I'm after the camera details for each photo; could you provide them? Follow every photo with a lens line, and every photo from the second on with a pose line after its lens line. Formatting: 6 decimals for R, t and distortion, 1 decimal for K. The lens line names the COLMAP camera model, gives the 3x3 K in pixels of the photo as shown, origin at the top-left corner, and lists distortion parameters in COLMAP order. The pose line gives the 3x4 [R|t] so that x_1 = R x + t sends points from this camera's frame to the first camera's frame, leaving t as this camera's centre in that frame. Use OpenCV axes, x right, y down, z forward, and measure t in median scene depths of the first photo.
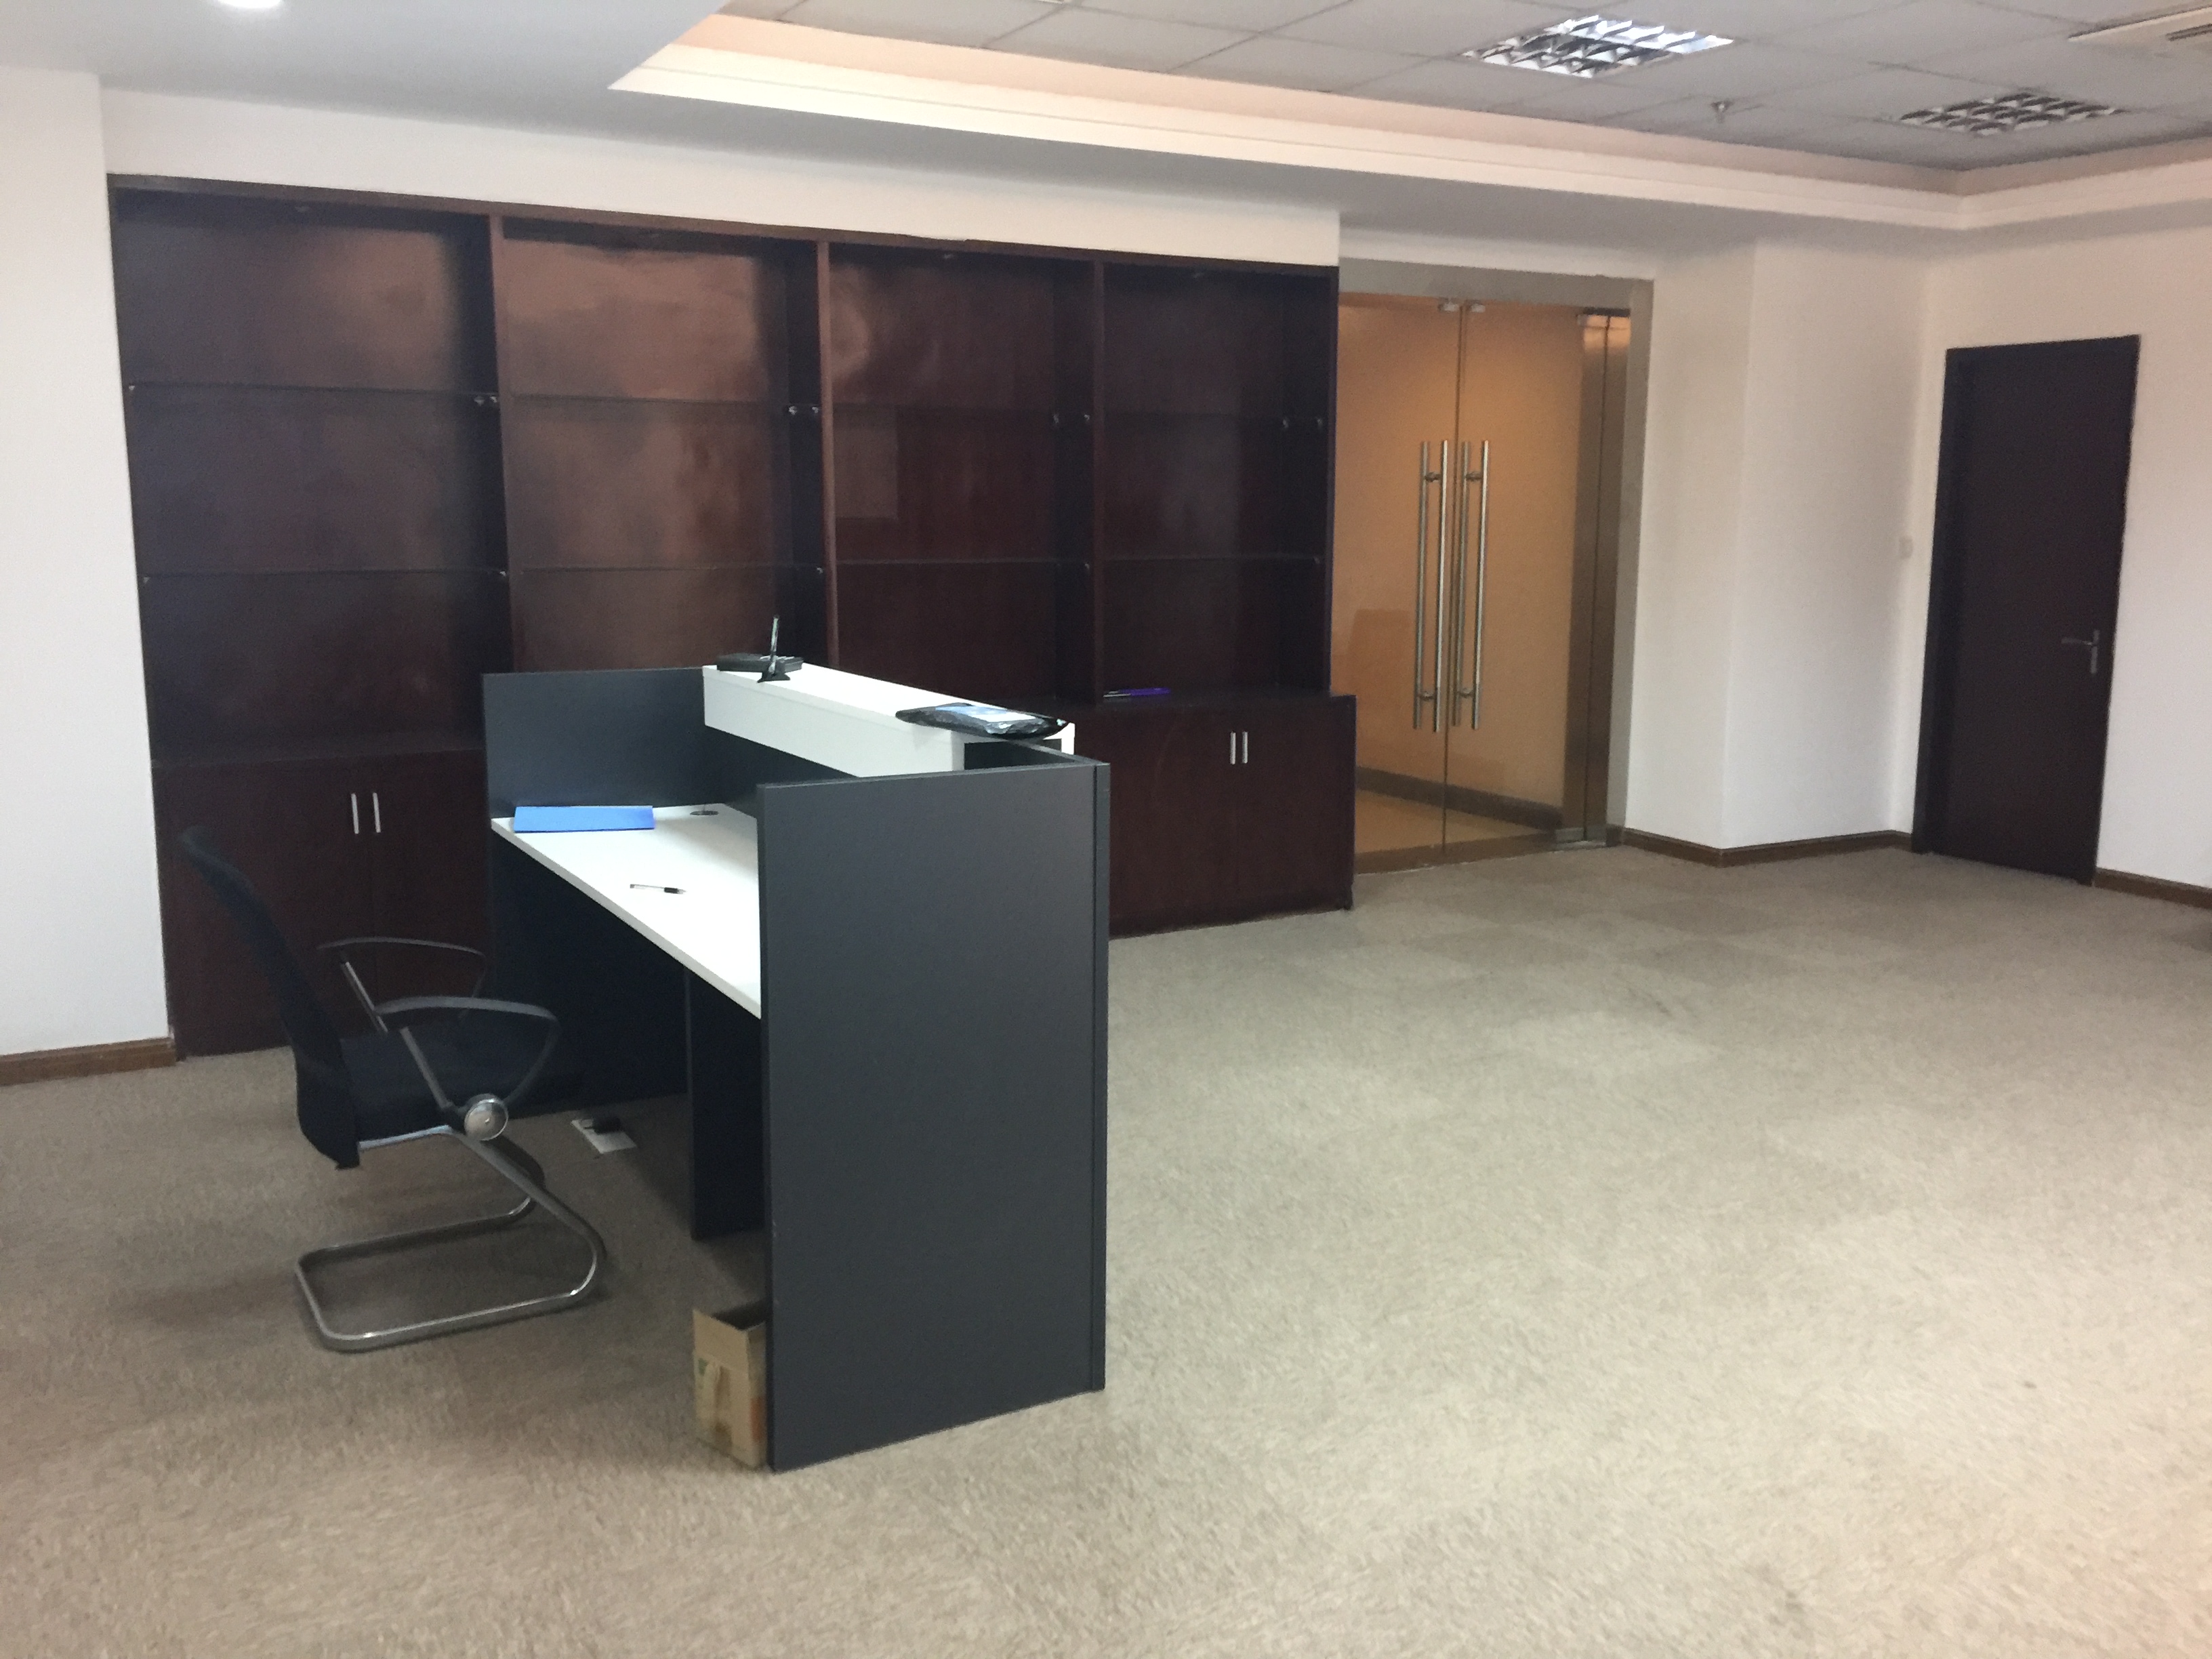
lens RADIAL K [[1872.2, 0, 1100.7], [0, 1872.2, 785.9], [0, 0, 1]] dist [0.081261, -0.115235]
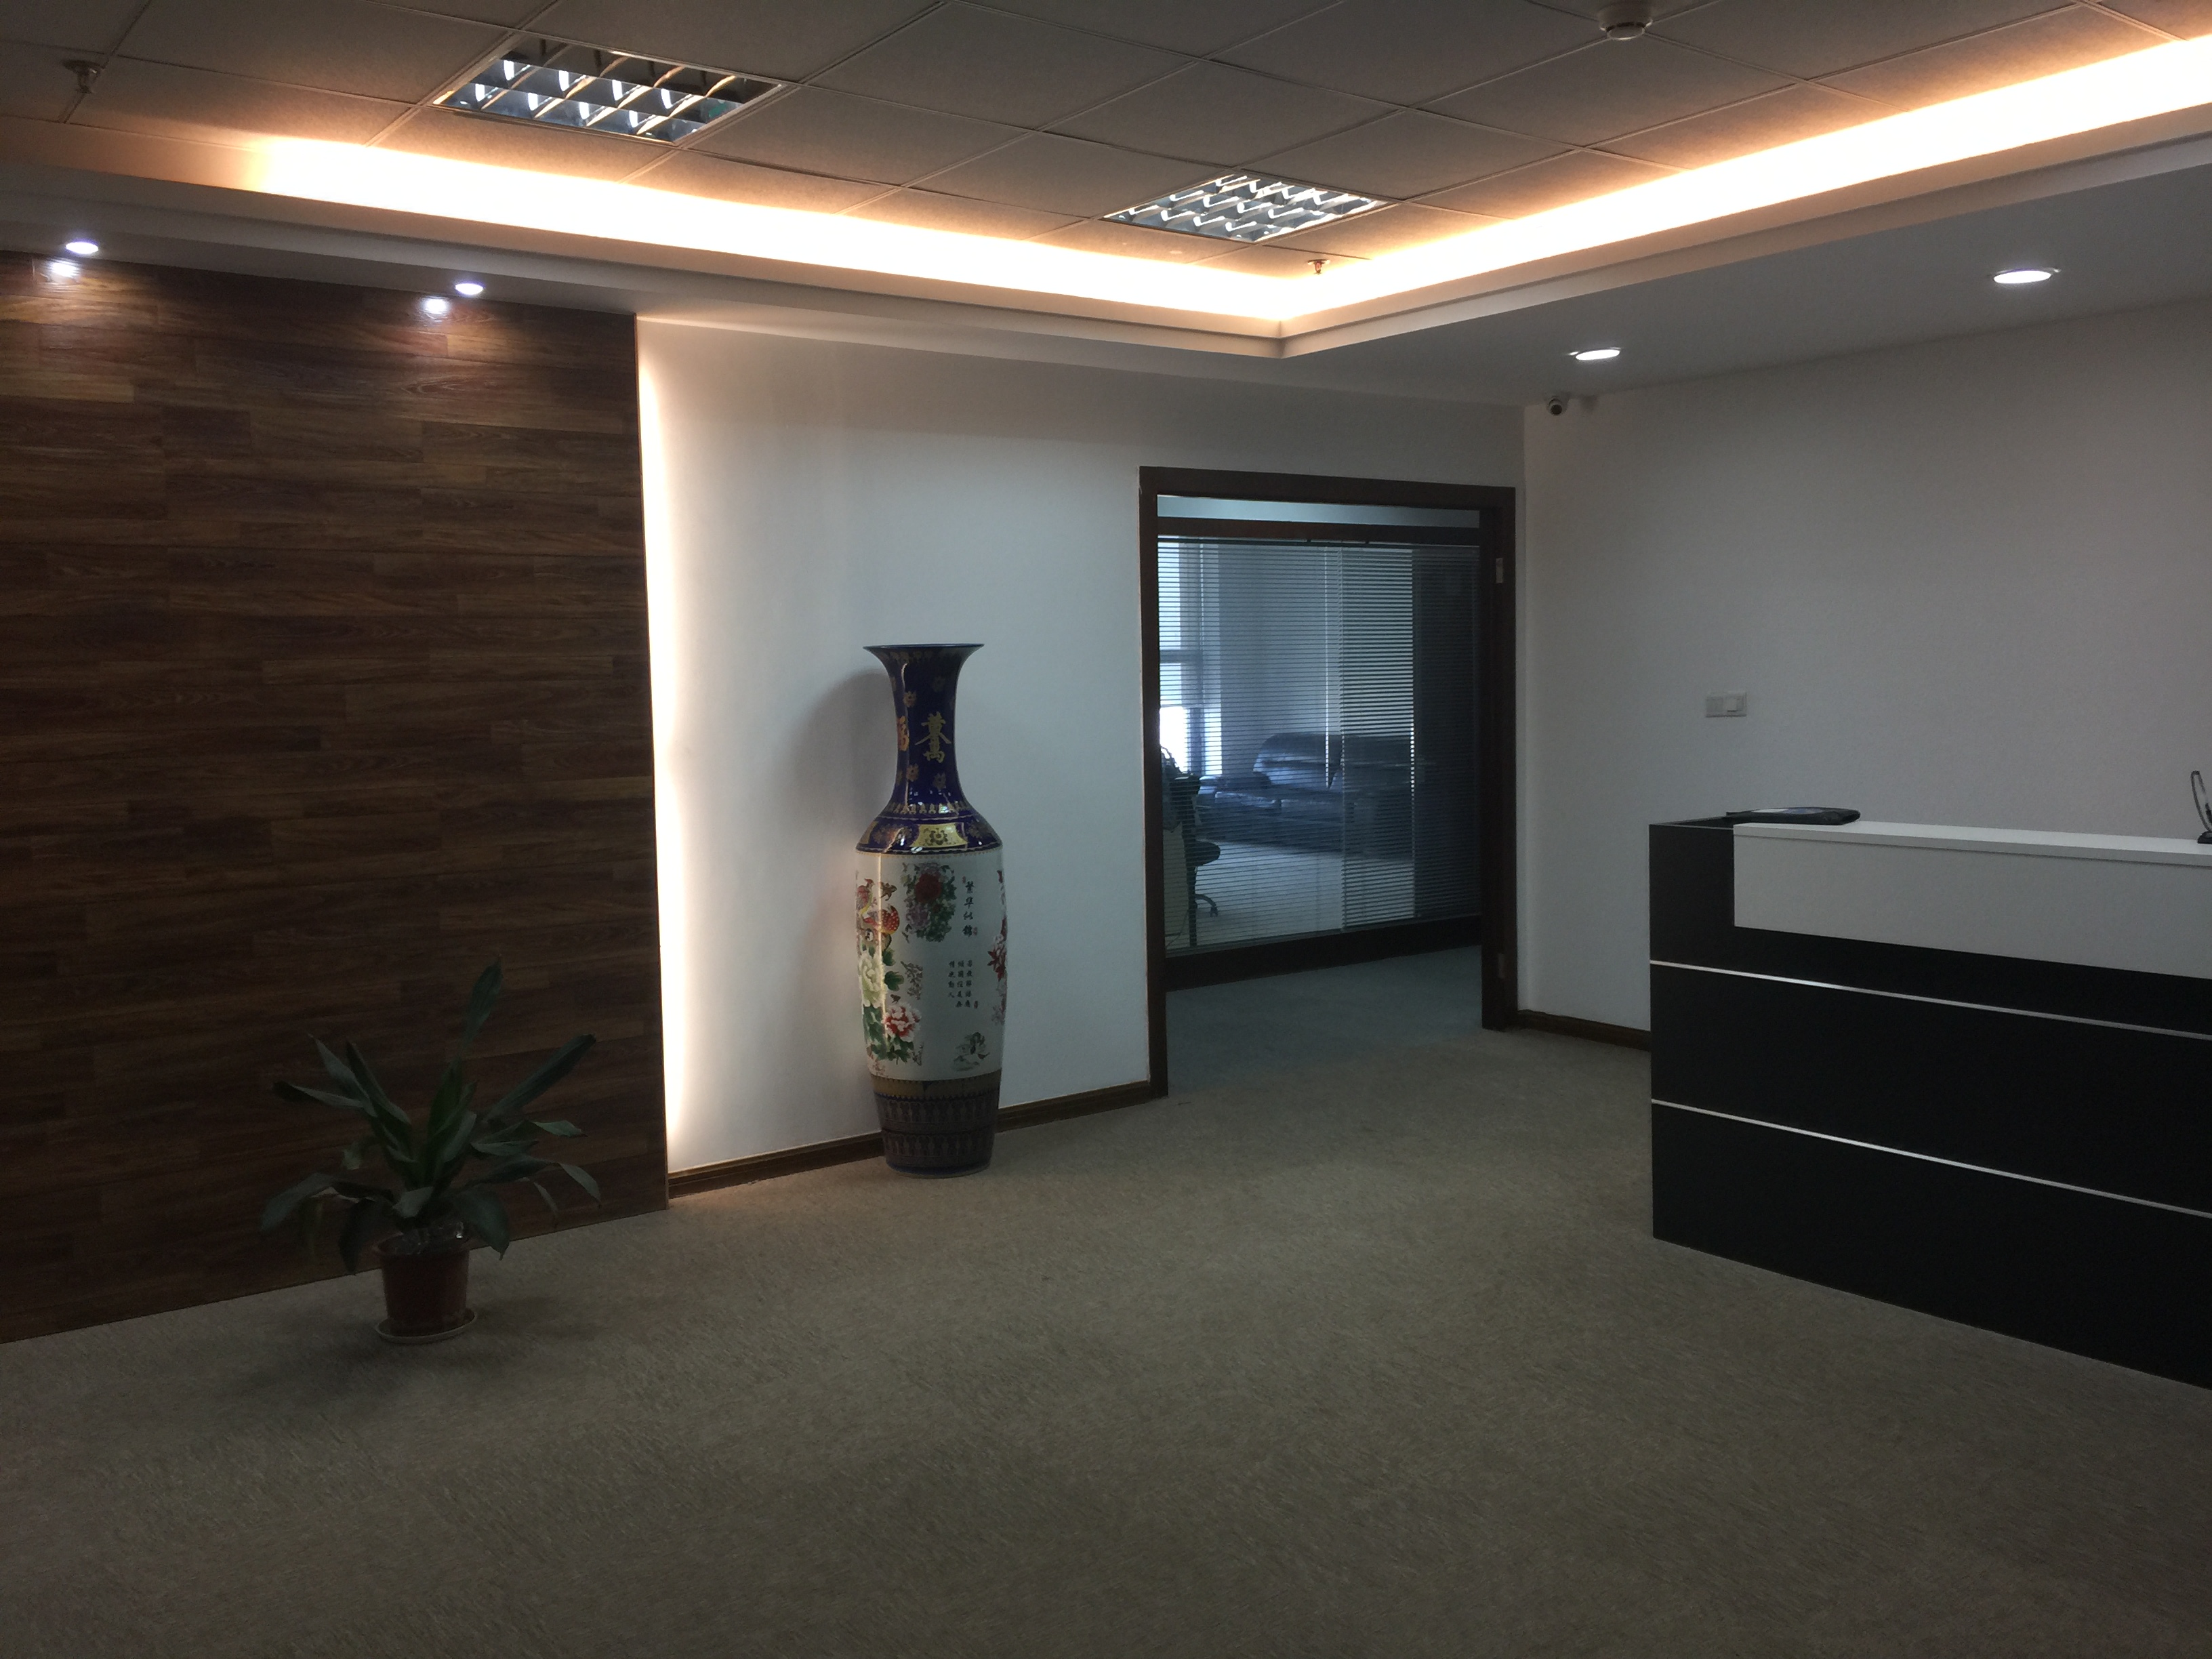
lens RADIAL K [[1872.2, 0, 1100.7], [0, 1872.2, 785.9], [0, 0, 1]] dist [0.081261, -0.115235]
pose [[-0.991289, 0.026358, -0.129042, 0.551472], [-0.002117, 0.976455, 0.215712, -0.317072], [0.131689, 0.214107, -0.967893, 2.043797]]
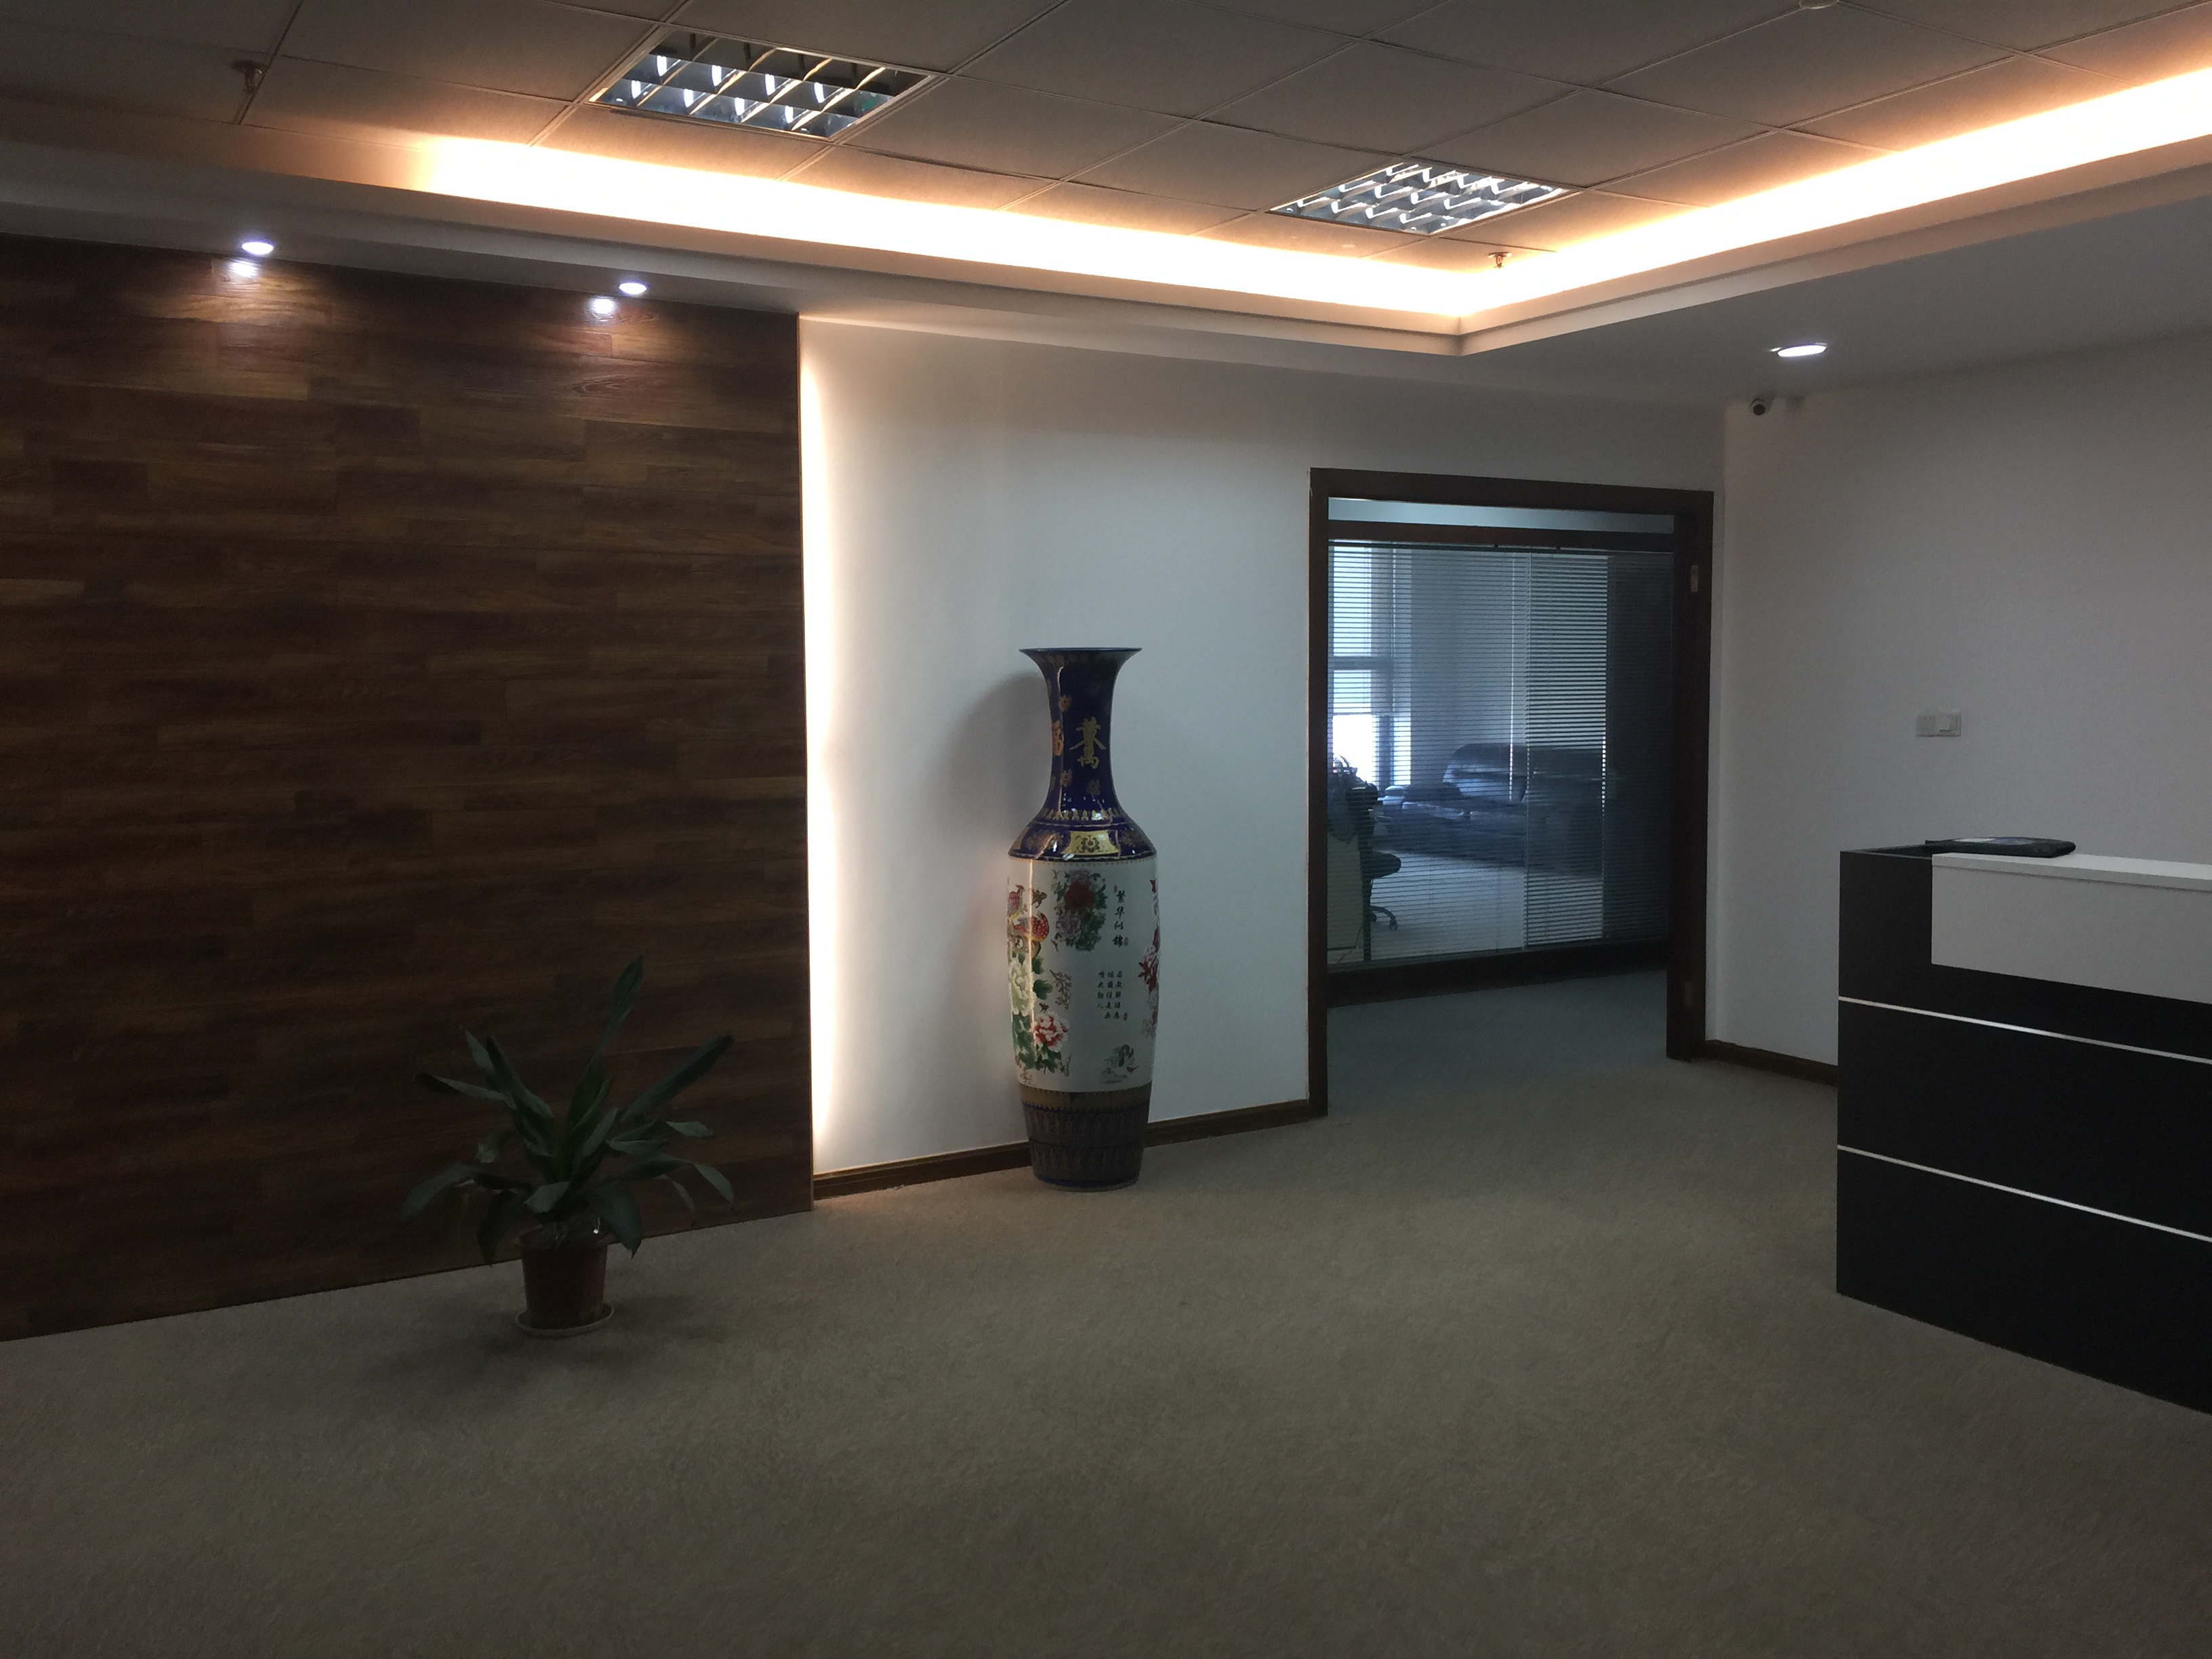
lens RADIAL K [[1872.2, 0, 1100.7], [0, 1872.2, 785.9], [0, 0, 1]] dist [0.081261, -0.115235]
pose [[-0.999671, 0.004229, -0.025297, 0.516476], [-0.001279, 0.976865, 0.213854, -0.312734], [0.025616, 0.213816, -0.976538, 2.010018]]
